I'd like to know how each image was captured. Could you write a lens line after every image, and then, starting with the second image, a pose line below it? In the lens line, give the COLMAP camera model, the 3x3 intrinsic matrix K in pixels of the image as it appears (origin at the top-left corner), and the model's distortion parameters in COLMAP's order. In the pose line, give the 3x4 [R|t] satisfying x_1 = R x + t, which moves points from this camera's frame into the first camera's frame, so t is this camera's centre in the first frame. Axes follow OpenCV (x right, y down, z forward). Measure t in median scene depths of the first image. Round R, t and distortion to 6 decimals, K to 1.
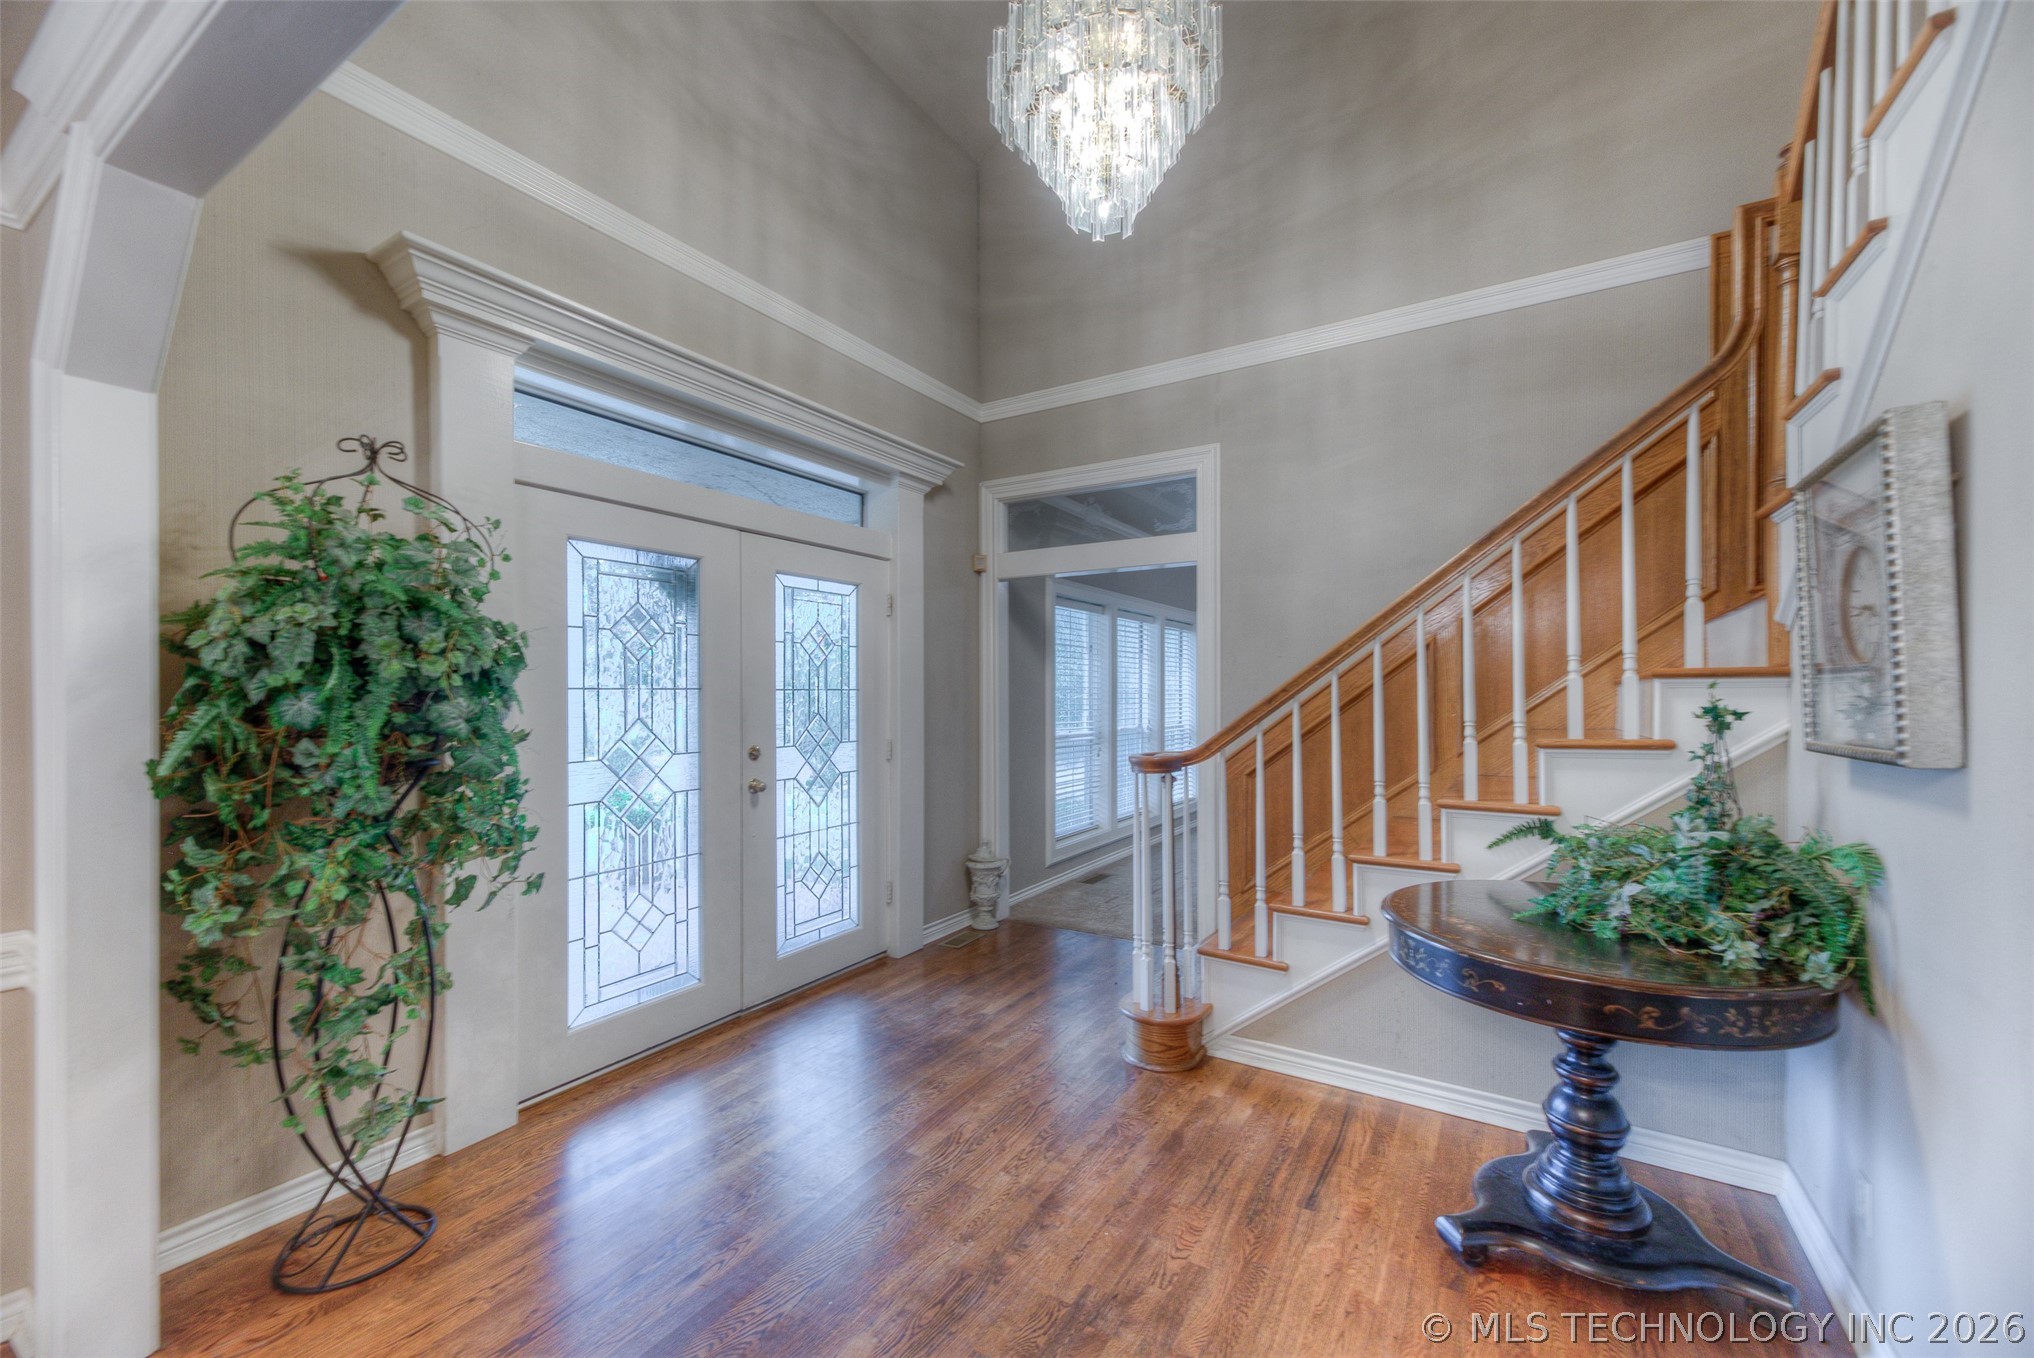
lens RADIAL K [[806.8, 0, 1020.0], [0, 806.8, 695.3], [0, 0, 1]] dist [0.010746, -0.000783]
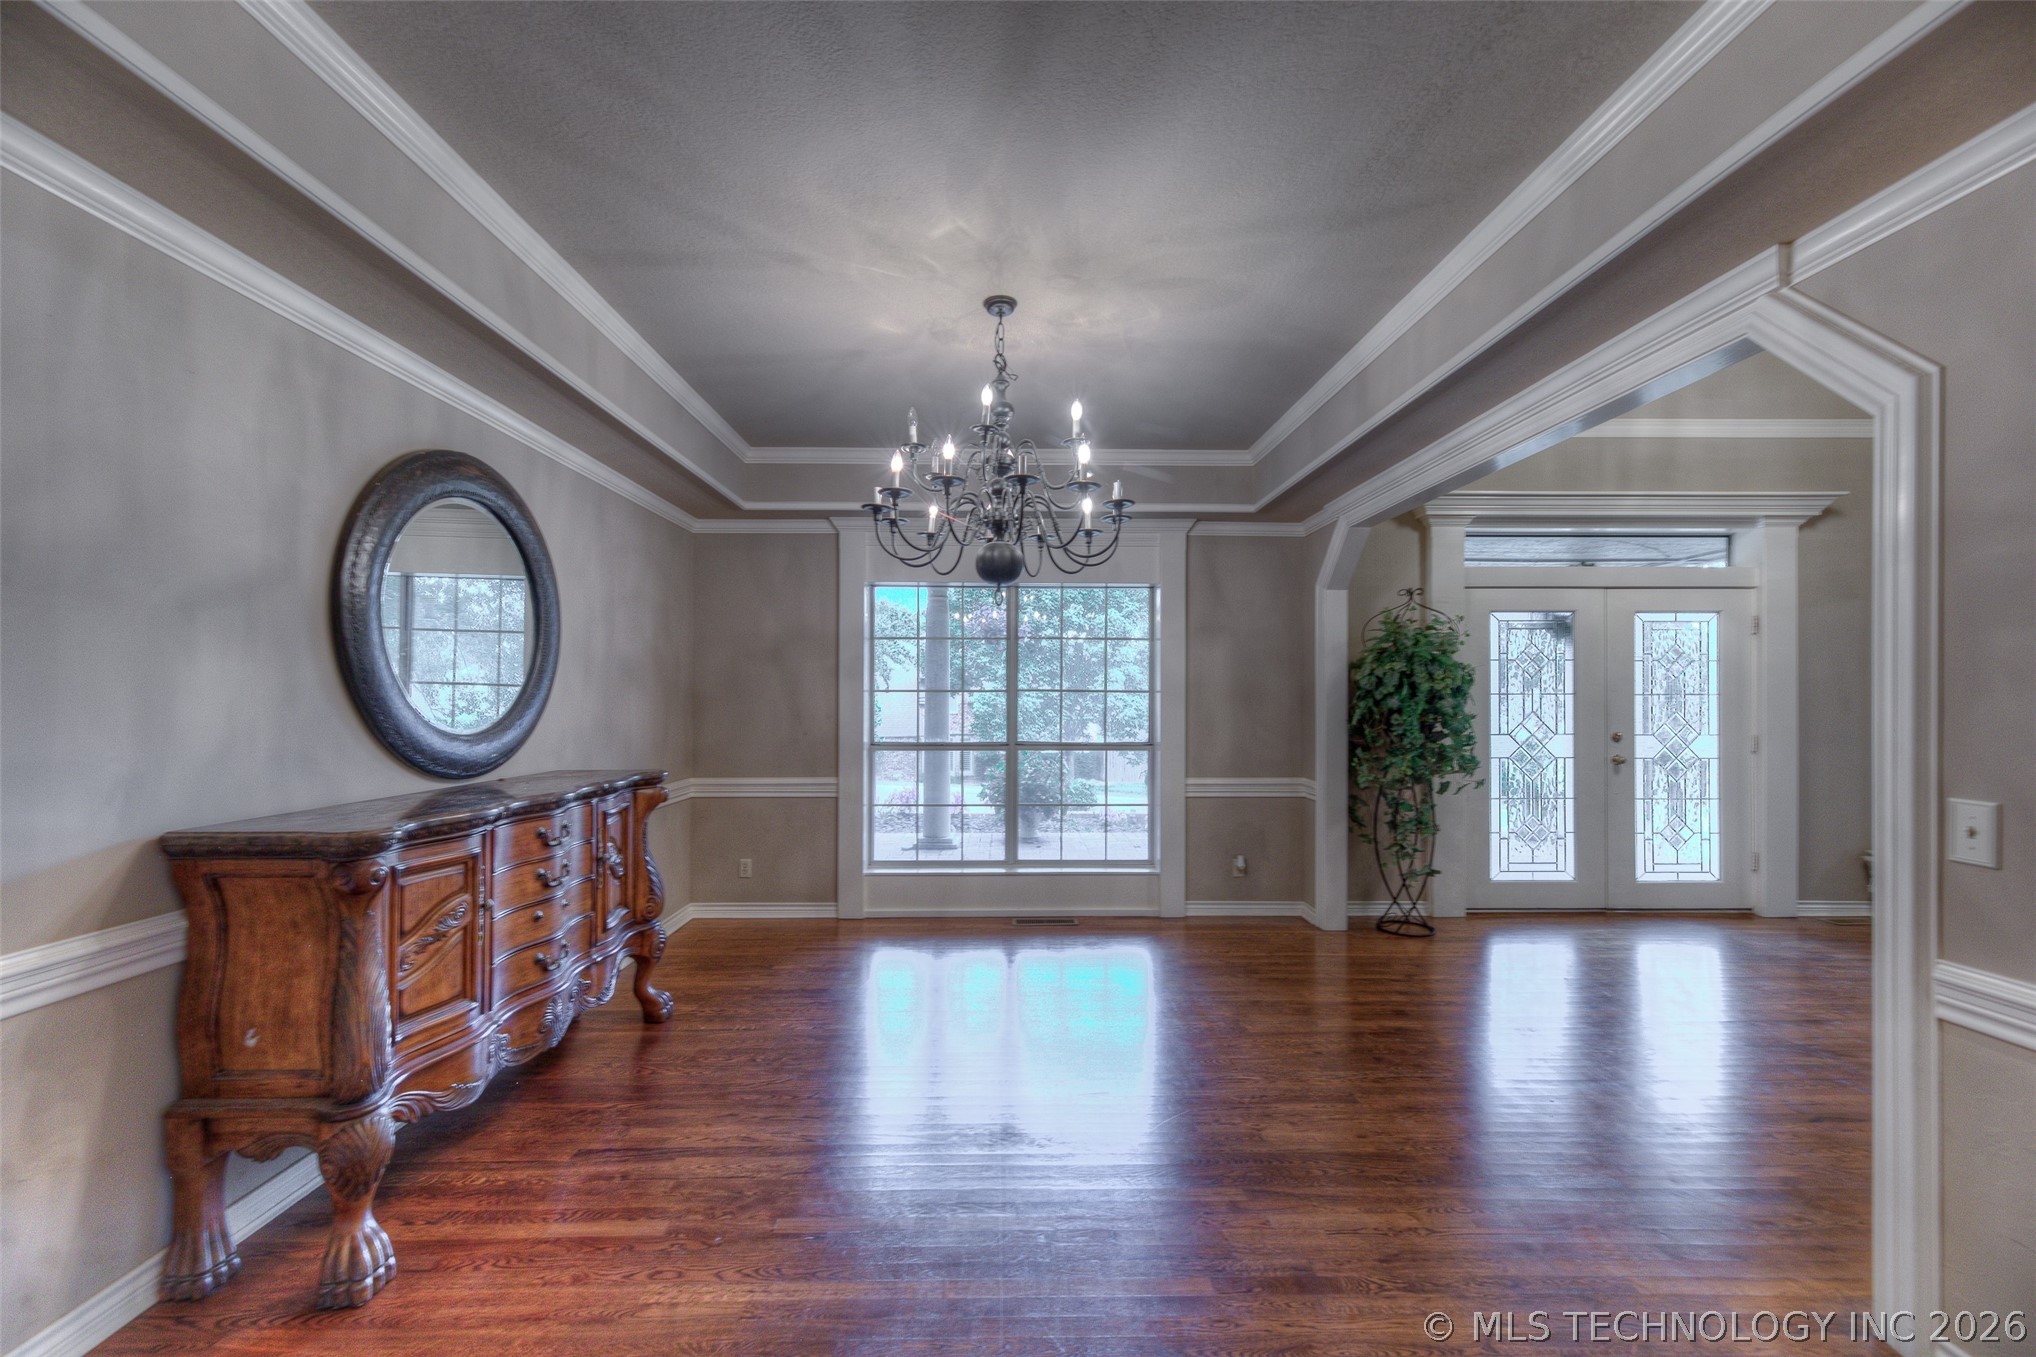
lens RADIAL K [[807.6, 0, 1022.9], [0, 807.6, 691.2], [0, 0, 1]] dist [0.010746, -0.000783]
pose [[0.534511, -0.000345, -0.845161, 0.517003], [-0.005265, 0.999979, -0.003738, -0.002285], [0.845145, 0.006448, 0.534499, -1.064013]]
